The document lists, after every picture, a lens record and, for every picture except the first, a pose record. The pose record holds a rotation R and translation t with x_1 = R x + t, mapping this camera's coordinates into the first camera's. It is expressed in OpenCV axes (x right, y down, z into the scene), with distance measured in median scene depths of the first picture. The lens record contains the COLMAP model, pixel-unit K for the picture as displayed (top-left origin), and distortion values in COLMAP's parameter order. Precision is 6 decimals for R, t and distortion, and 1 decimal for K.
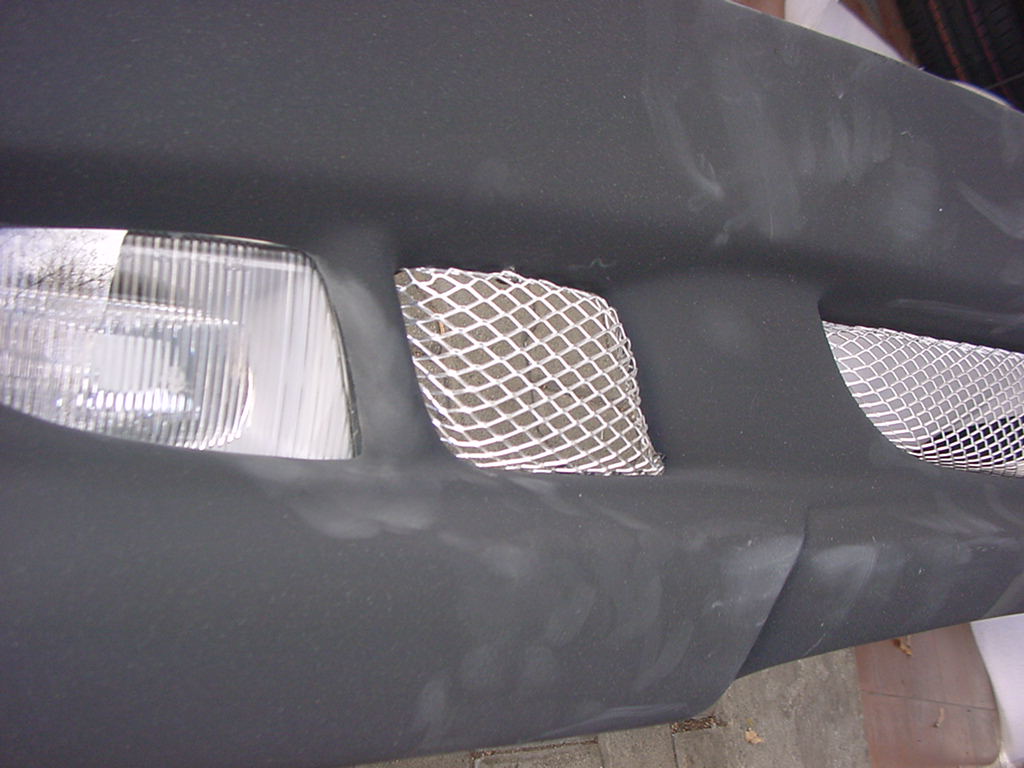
lens RADIAL K [[1200.6, 0, 481.3], [0, 1200.6, 420.4], [0, 0, 1]] dist [-0.240022, 0.344873]
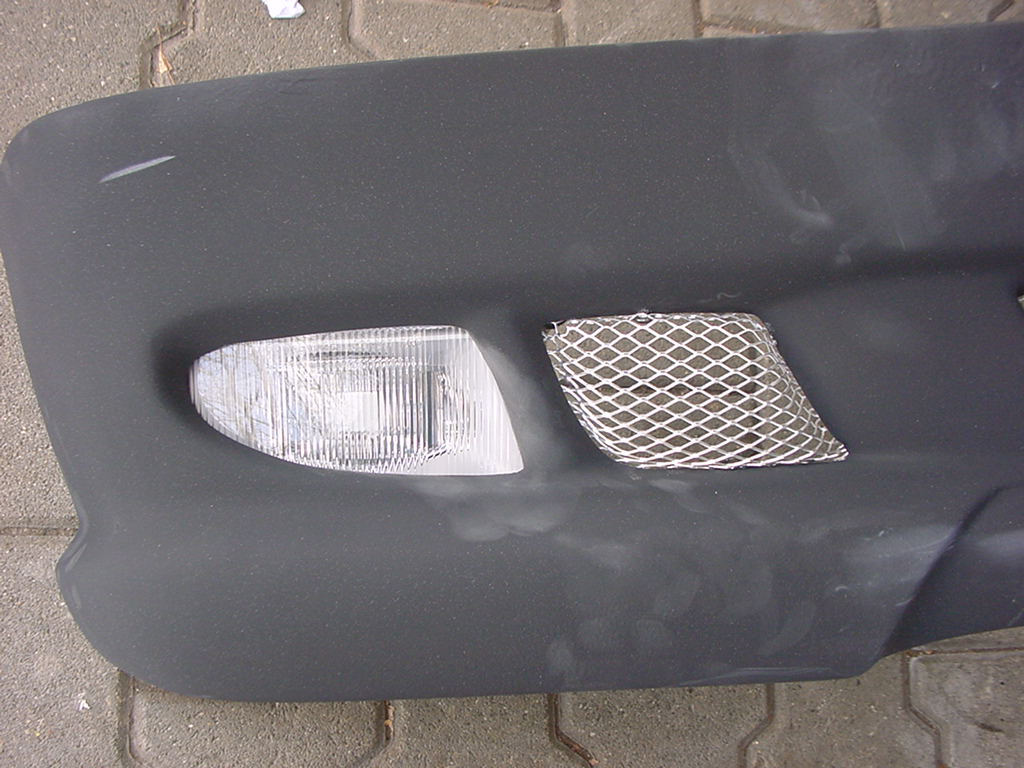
lens RADIAL K [[1200.6, 0, 481.3], [0, 1200.6, 420.4], [0, 0, 1]] dist [-0.240022, 0.344873]
pose [[0.799744, -0.000556, -0.600341, 0.604313], [0.091996, 0.988302, 0.121637, -0.174383], [0.593251, -0.152508, 0.790440, -0.074768]]
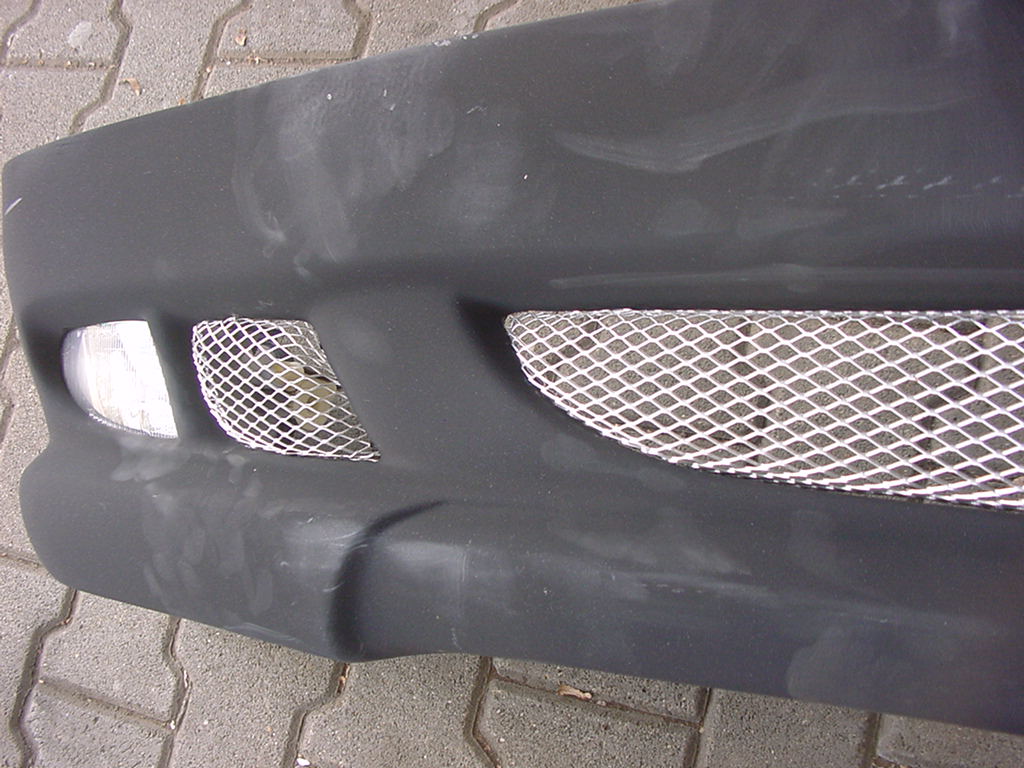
lens RADIAL K [[1200.6, 0, 481.3], [0, 1200.6, 420.4], [0, 0, 1]] dist [-0.240022, 0.344873]
pose [[0.259477, 0.020949, -0.965522, 1.497036], [0.017011, 0.999510, 0.026258, -0.028705], [0.965600, -0.023238, 0.258993, 0.882858]]
